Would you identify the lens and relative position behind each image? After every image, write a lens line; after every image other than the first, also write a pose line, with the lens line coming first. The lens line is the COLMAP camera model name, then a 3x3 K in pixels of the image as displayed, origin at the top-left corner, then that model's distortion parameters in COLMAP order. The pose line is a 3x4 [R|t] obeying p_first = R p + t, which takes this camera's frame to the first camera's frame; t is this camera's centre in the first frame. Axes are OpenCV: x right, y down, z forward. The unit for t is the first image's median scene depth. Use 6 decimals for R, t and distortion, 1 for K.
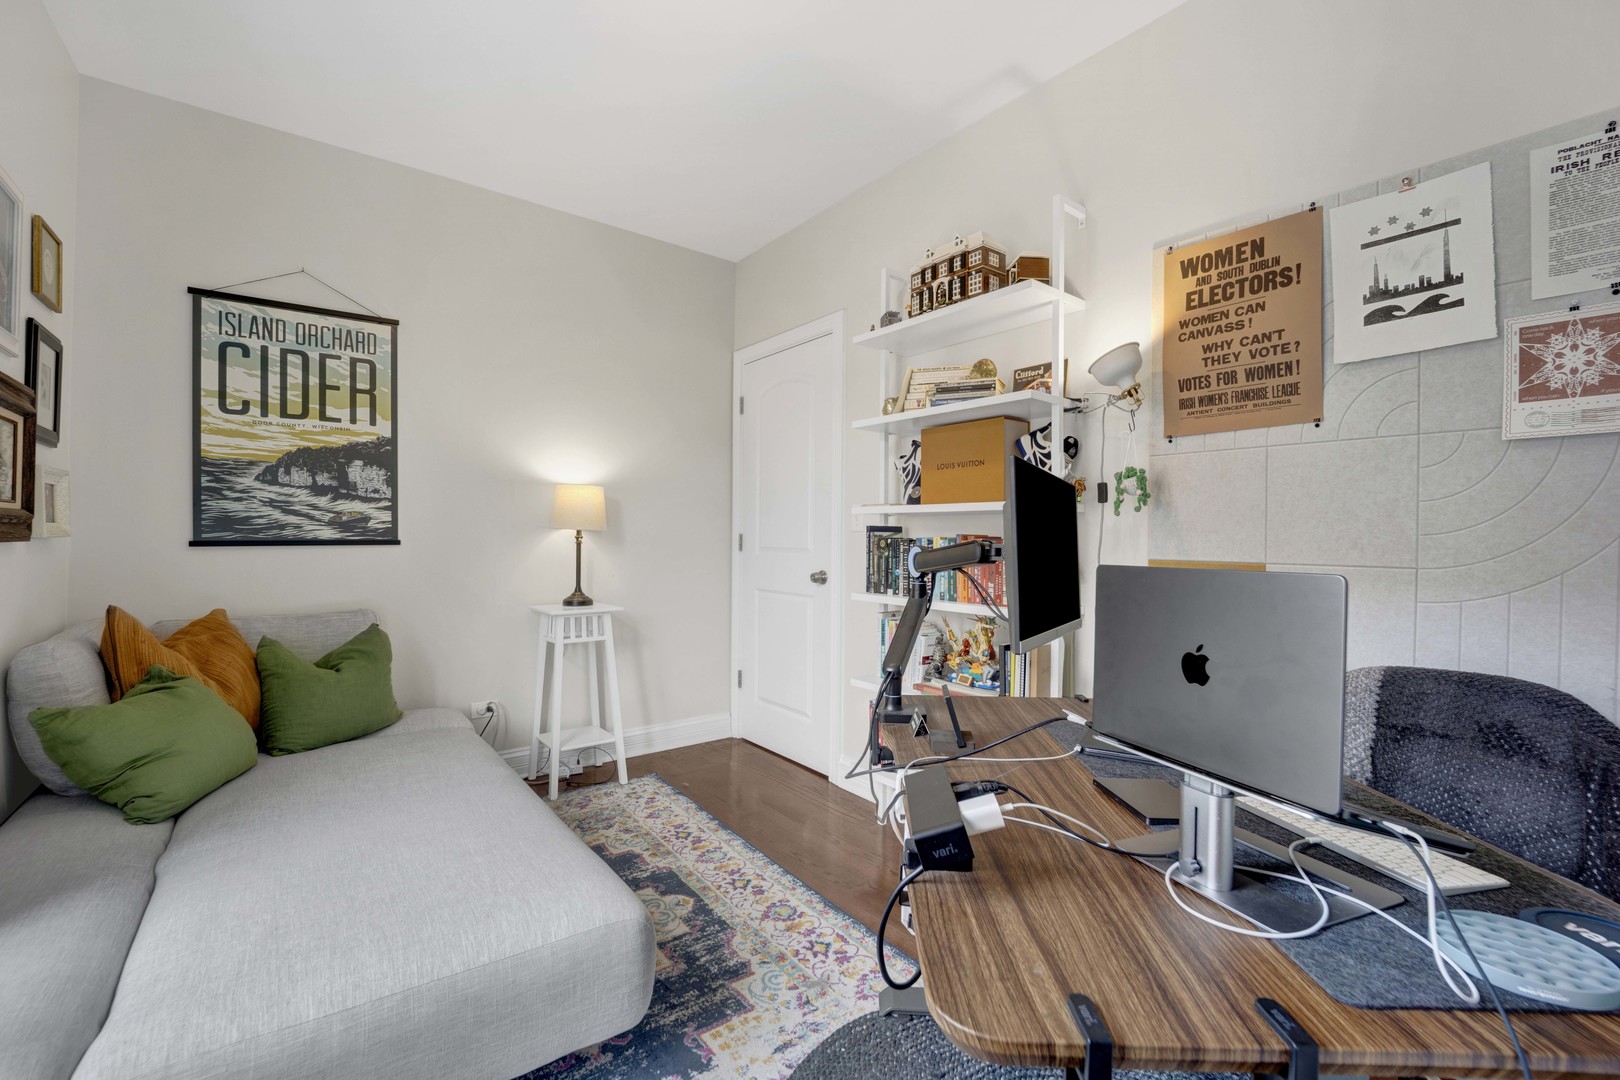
lens RADIAL K [[665.8, 0, 803.3], [0, 665.8, 542.7], [0, 0, 1]] dist [-0.022786, -0.000336]
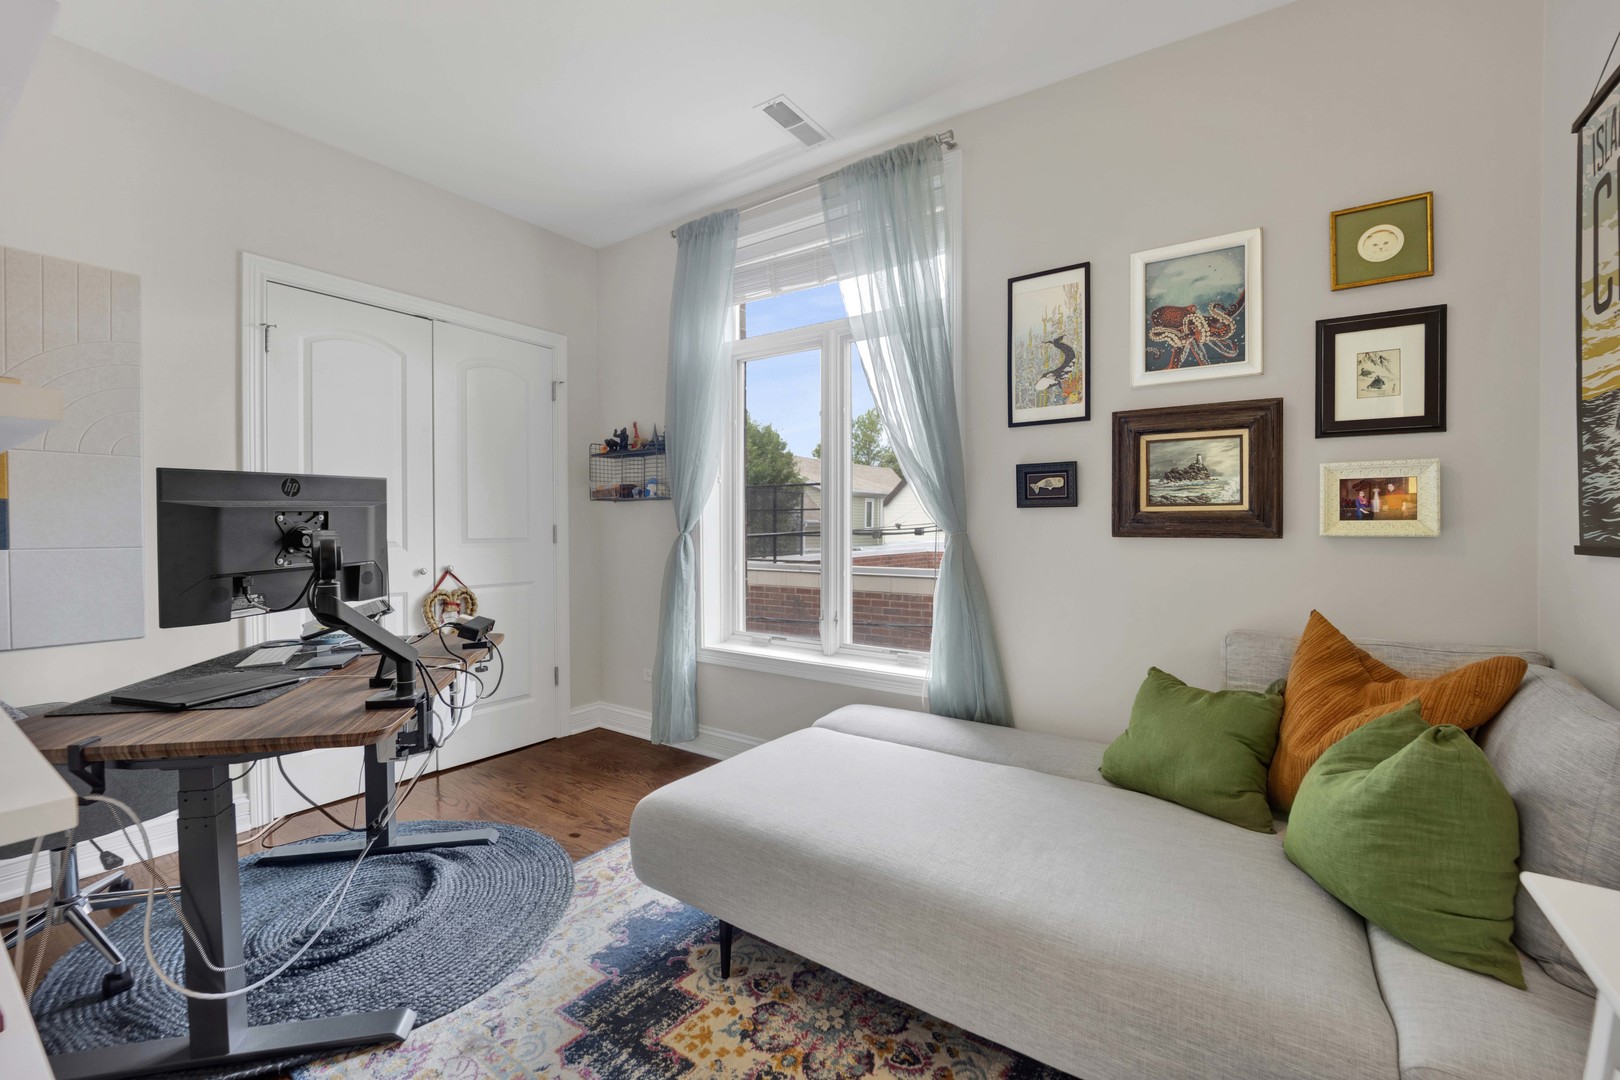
lens RADIAL K [[665.8, 0, 803.3], [0, 665.8, 542.7], [0, 0, 1]] dist [-0.022786, -0.000336]
pose [[-0.954869, -0.003459, -0.297009, -0.132543], [-0.013962, 0.999350, 0.033248, -0.018408], [0.296700, 0.035894, -0.954296, 1.963841]]
